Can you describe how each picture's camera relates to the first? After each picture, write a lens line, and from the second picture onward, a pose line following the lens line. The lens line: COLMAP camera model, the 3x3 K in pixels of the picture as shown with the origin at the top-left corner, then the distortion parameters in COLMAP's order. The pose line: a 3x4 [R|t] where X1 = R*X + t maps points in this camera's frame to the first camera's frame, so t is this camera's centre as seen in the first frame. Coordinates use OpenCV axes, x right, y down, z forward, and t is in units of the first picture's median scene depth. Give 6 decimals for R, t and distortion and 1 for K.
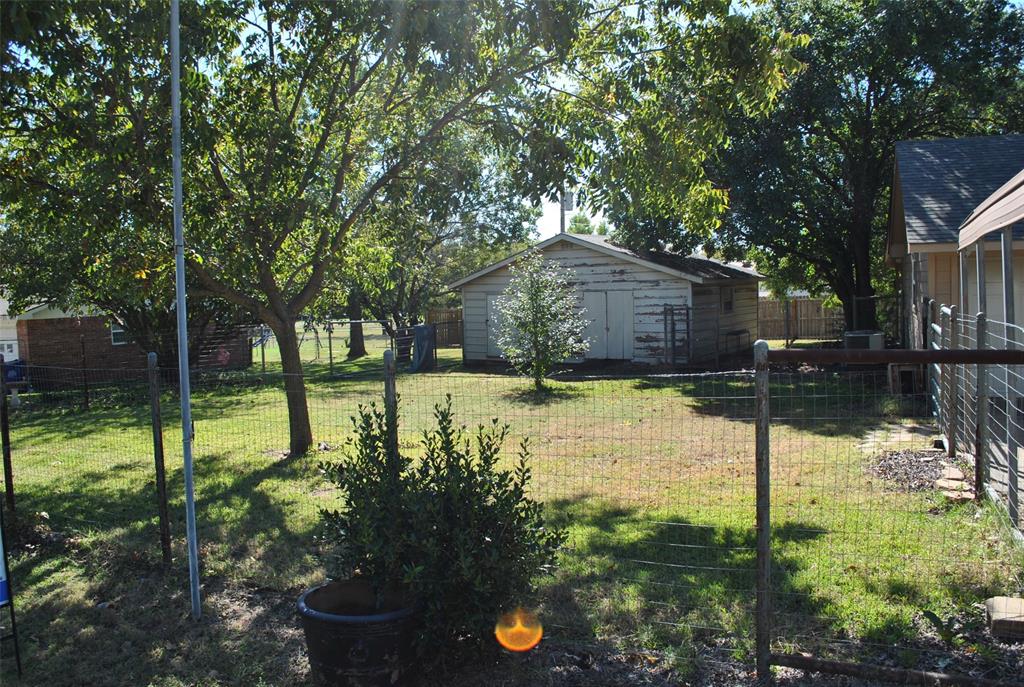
lens RADIAL K [[814.3, 0, 511.5], [0, 814.3, 342.5], [0, 0, 1]] dist [-0.073990, -0.008866]
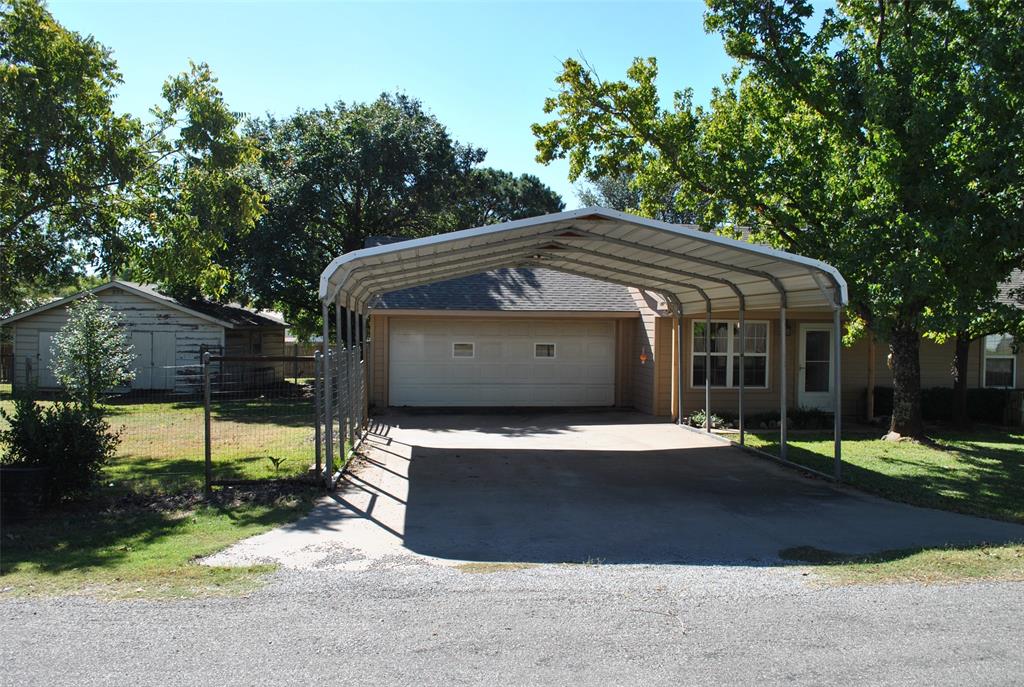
lens RADIAL K [[814.3, 0, 508.6], [0, 814.3, 341.2], [0, 0, 1]] dist [-0.073990, -0.008866]
pose [[0.863126, 0.031065, 0.504032, -0.025363], [-0.001541, 0.998264, -0.058886, 0.019439], [-0.504986, 0.050049, 0.861675, -0.285847]]
